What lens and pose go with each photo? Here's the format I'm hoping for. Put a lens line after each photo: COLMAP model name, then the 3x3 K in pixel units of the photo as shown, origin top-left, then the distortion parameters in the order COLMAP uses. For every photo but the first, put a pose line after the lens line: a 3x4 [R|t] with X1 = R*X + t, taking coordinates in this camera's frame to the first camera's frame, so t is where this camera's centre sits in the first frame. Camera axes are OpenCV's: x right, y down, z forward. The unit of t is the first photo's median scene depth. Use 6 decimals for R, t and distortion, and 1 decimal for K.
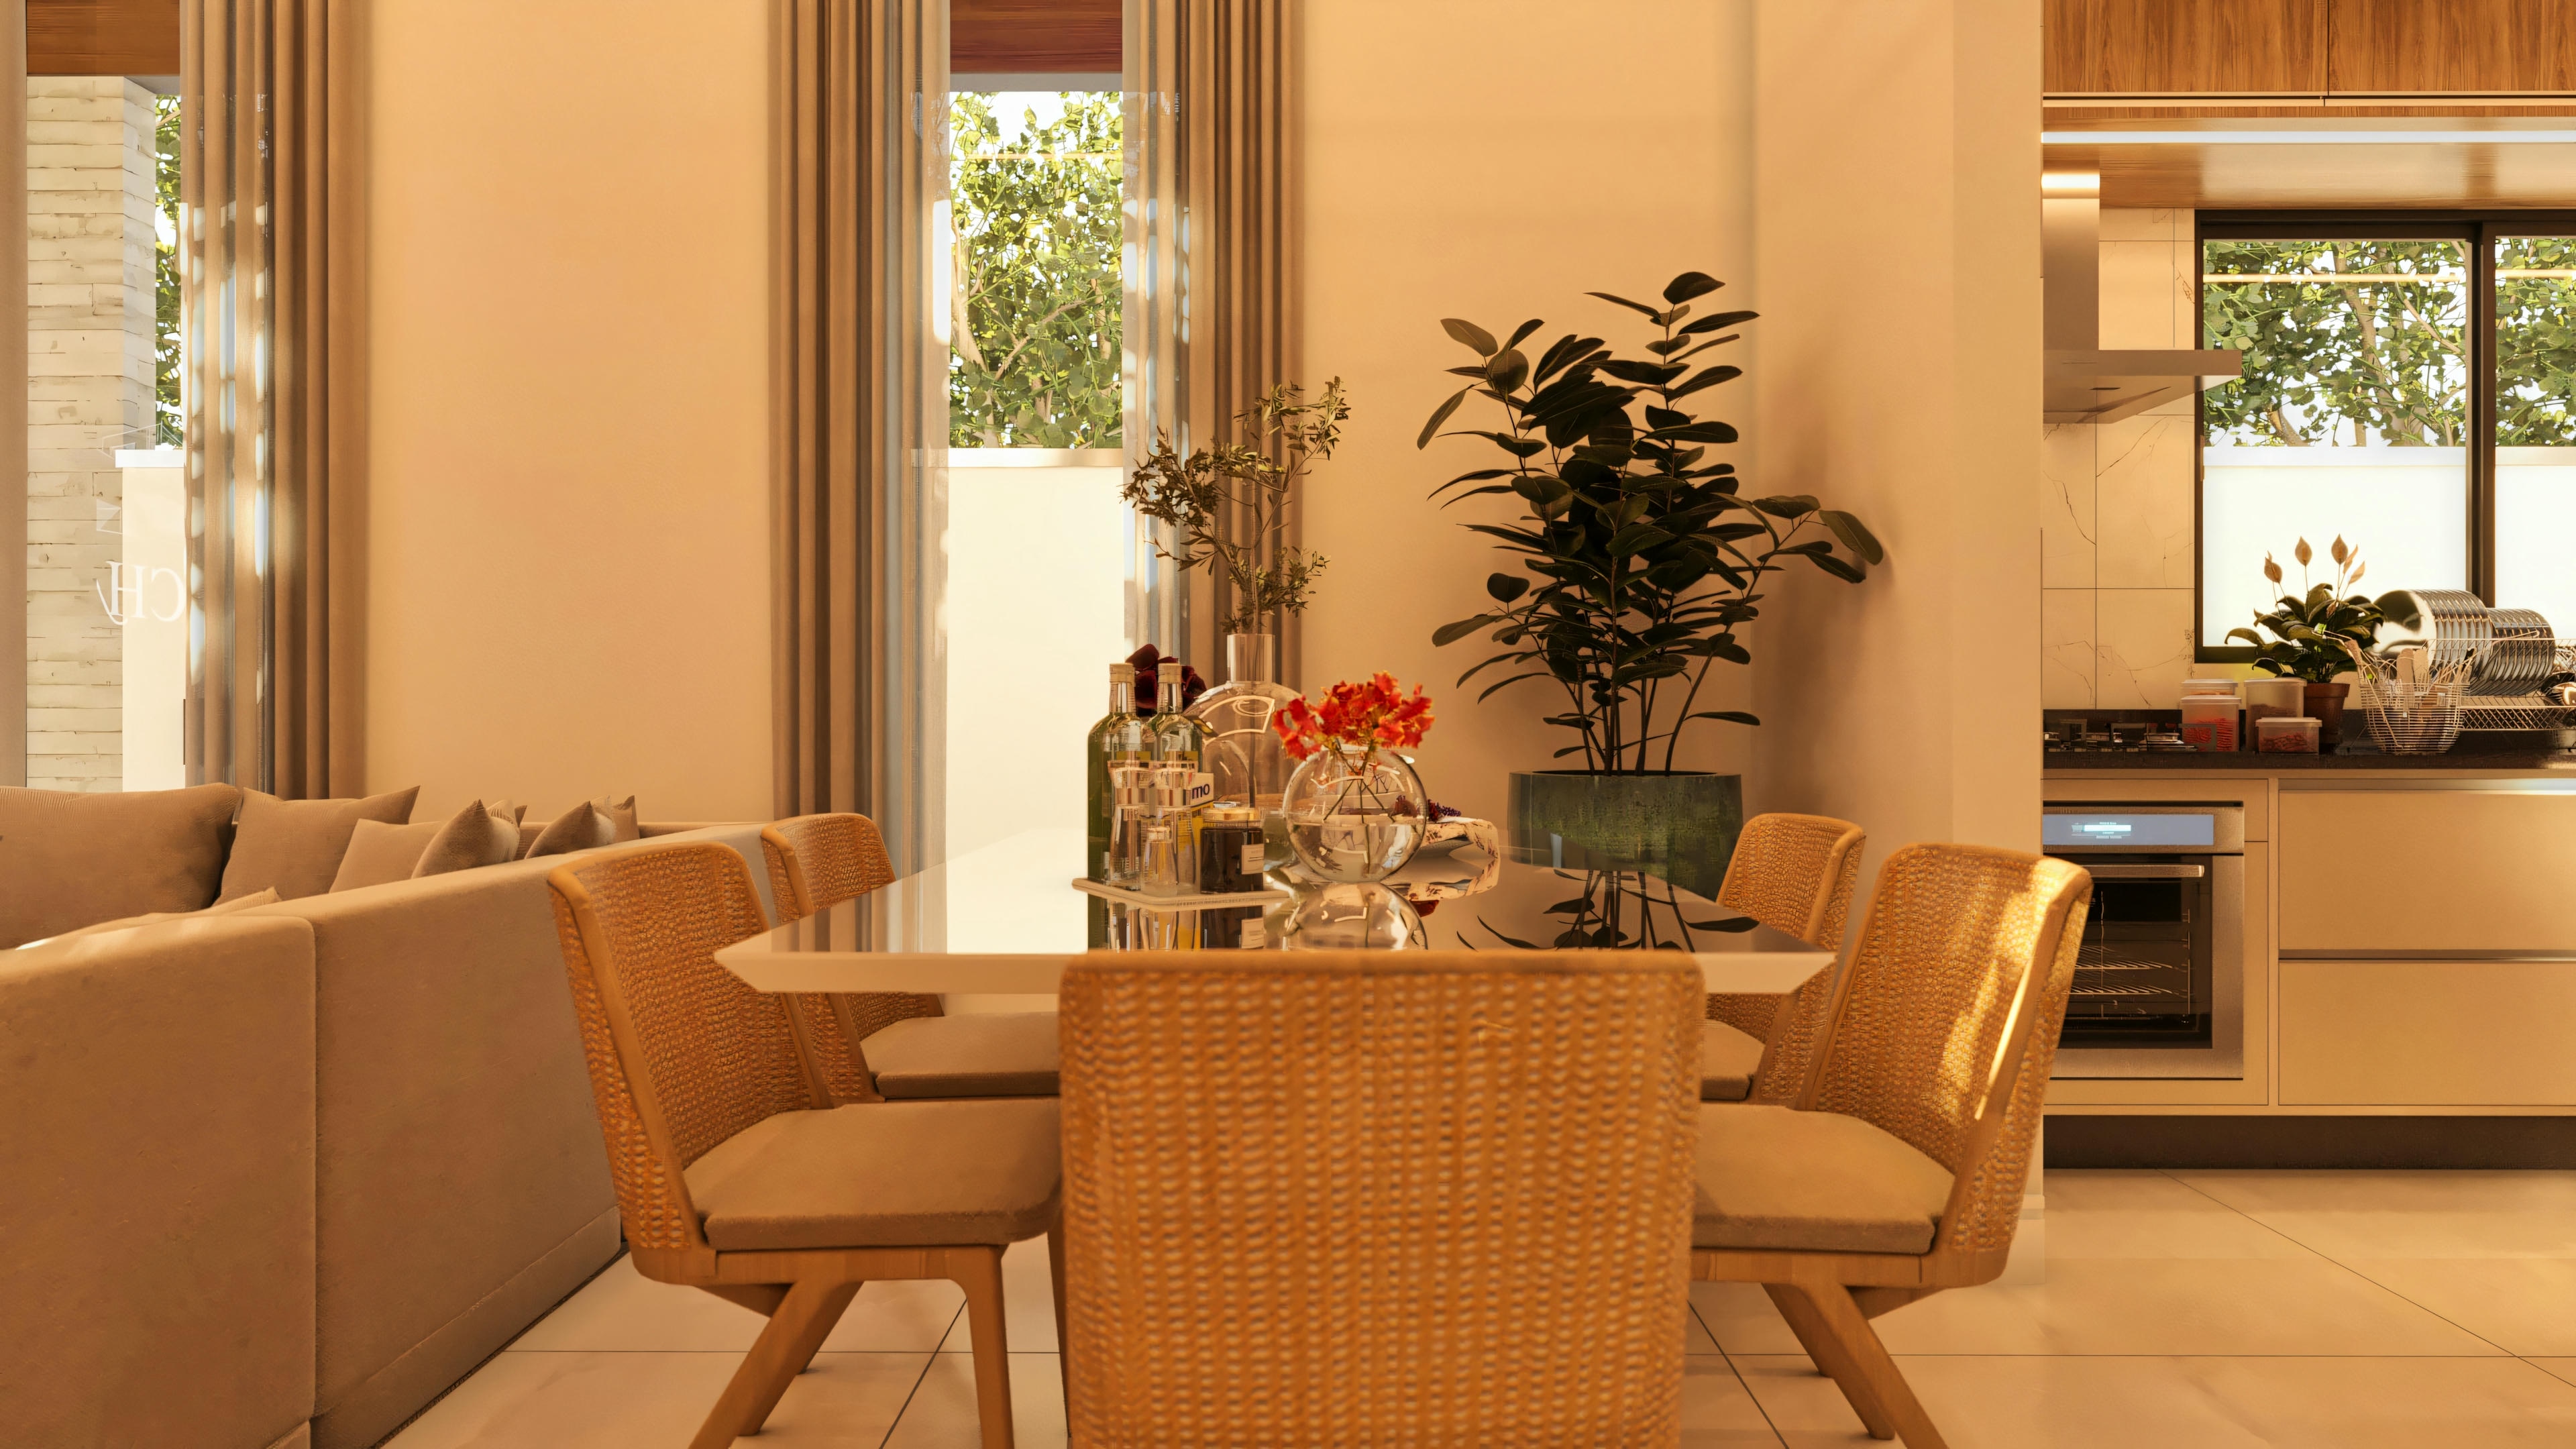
lens RADIAL K [[1201.2, 0, 1288.0], [0, 1201.2, 724.5], [0, 0, 1]] dist [-0.001513, -0.000187]
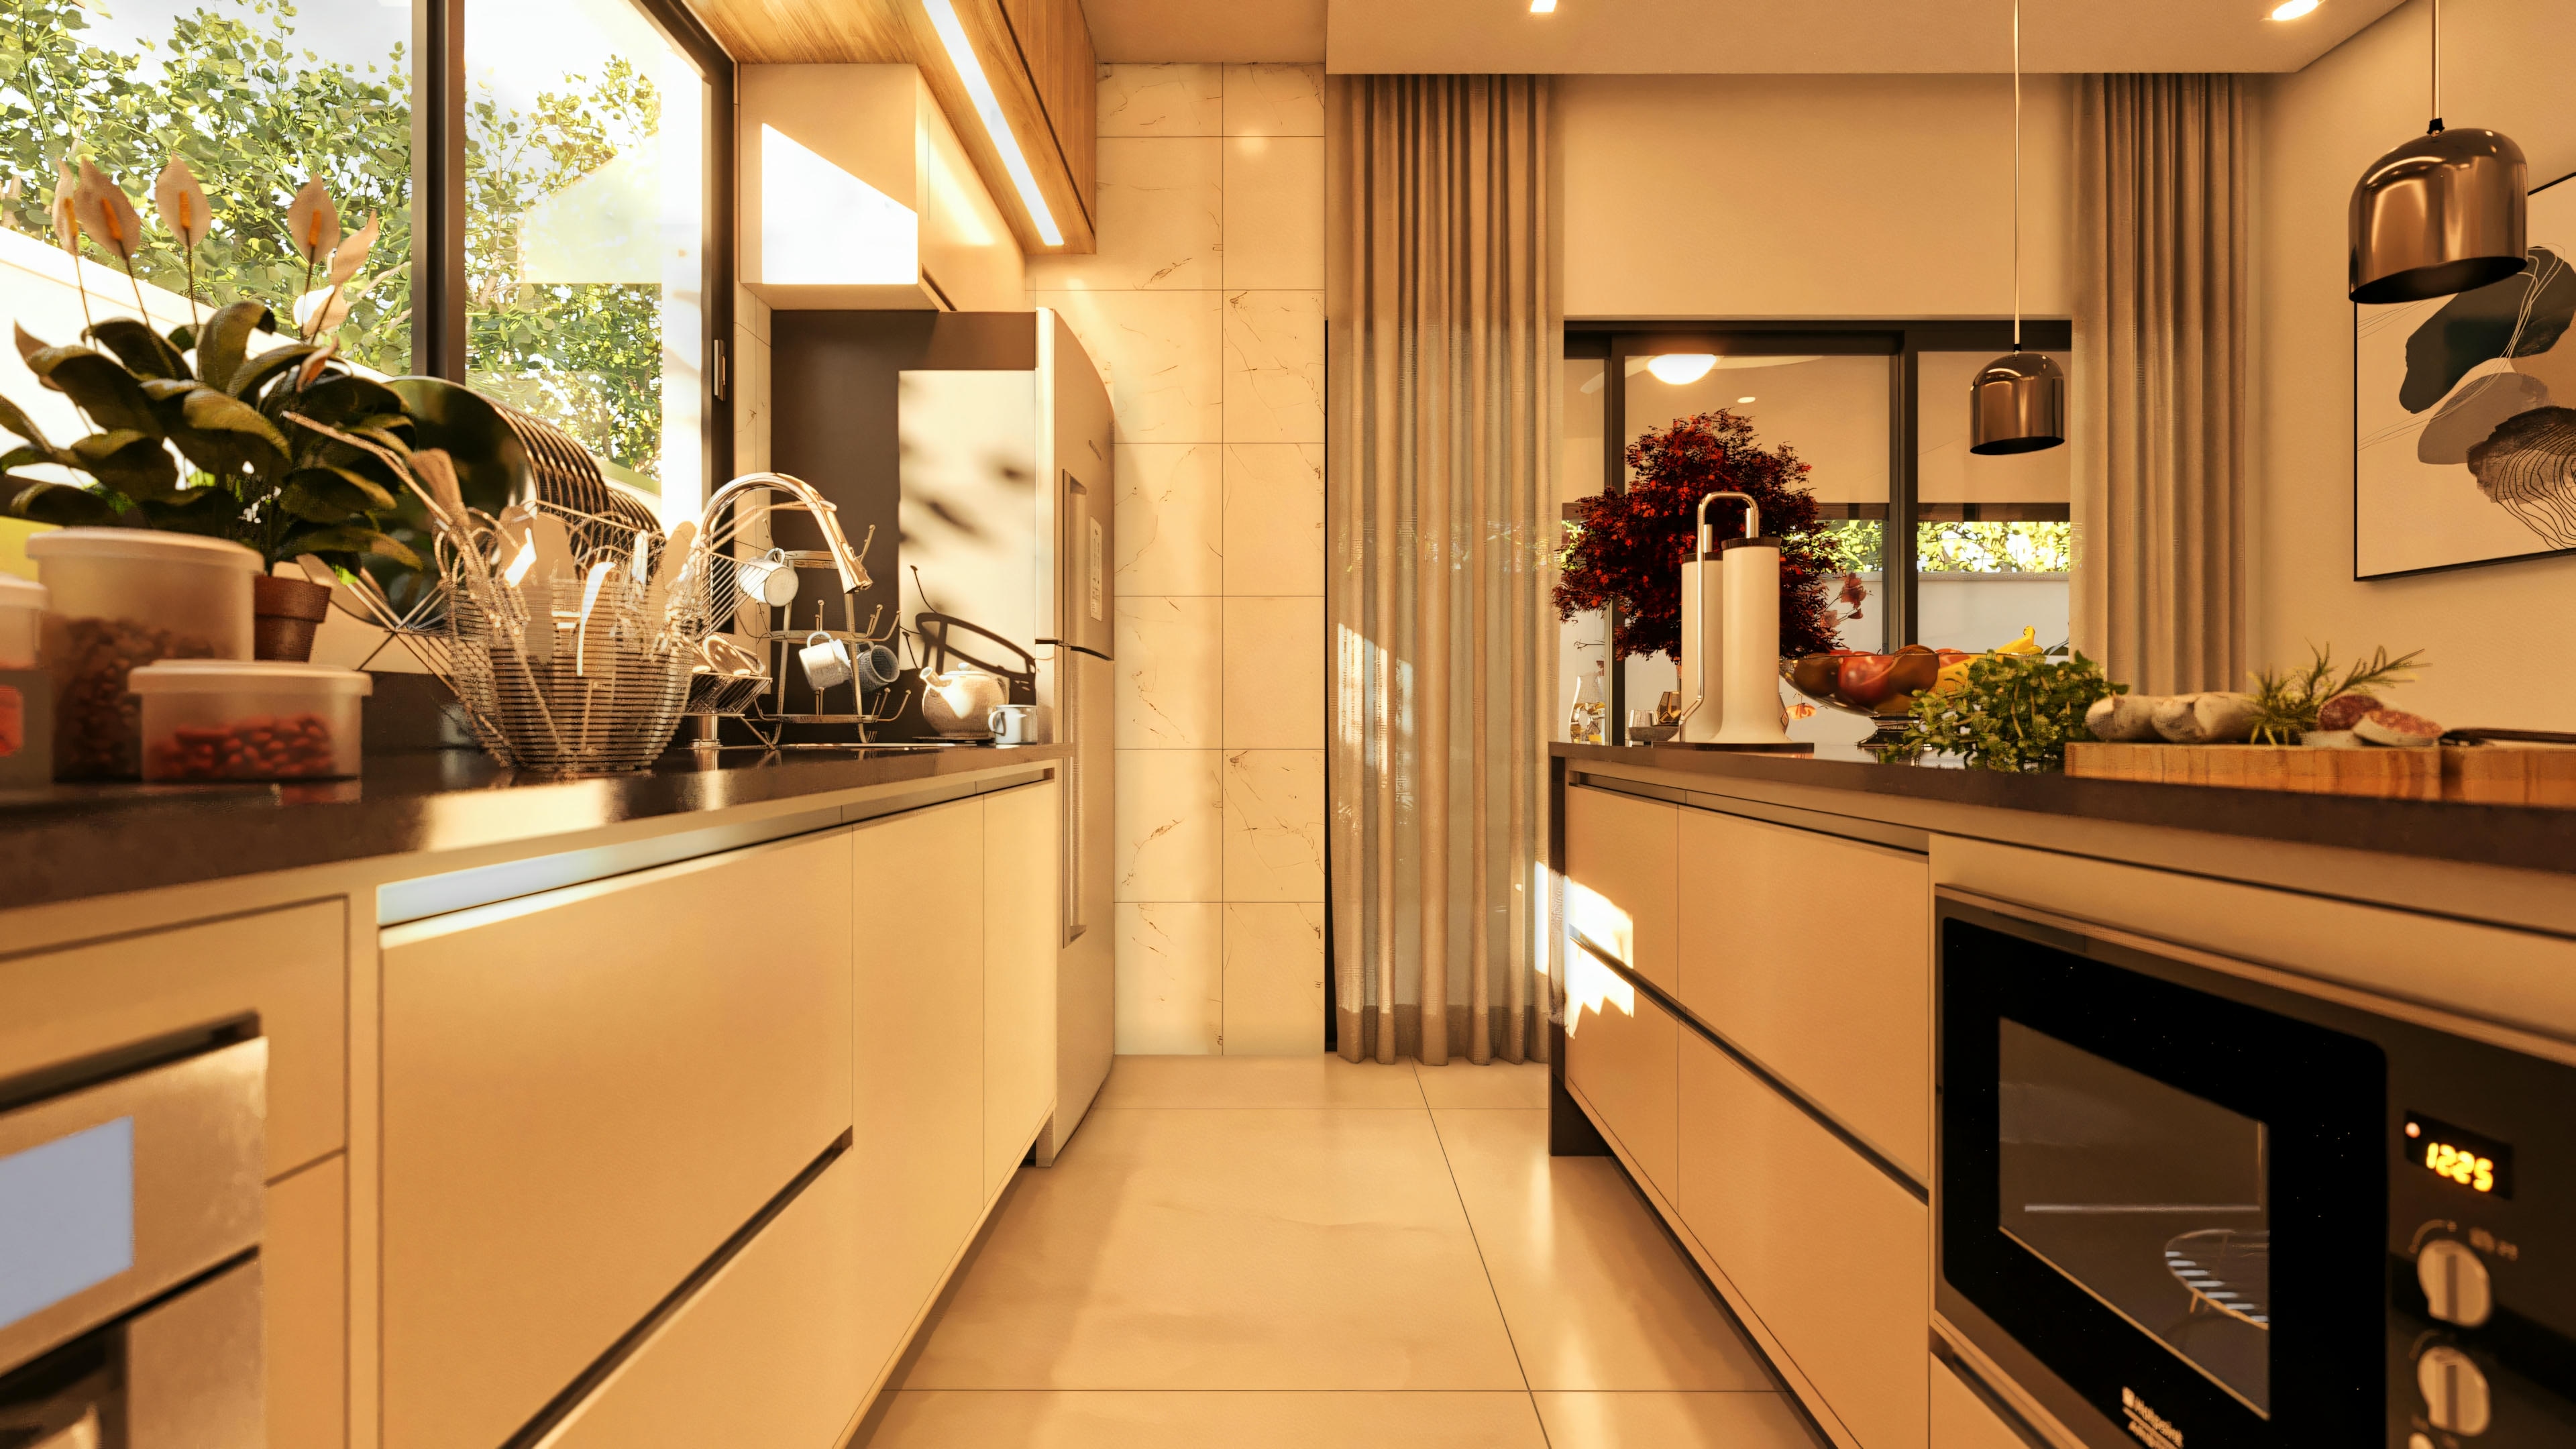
lens RADIAL K [[1201.2, 0, 1288.0], [0, 1201.2, 724.5], [0, 0, 1]] dist [-0.001513, -0.000187]
pose [[0.006681, 0.001972, 0.999976, 0.560898], [0.000279, 0.999998, -0.001974, 0.009905], [-0.999978, 0.000292, 0.006681, 0.754630]]
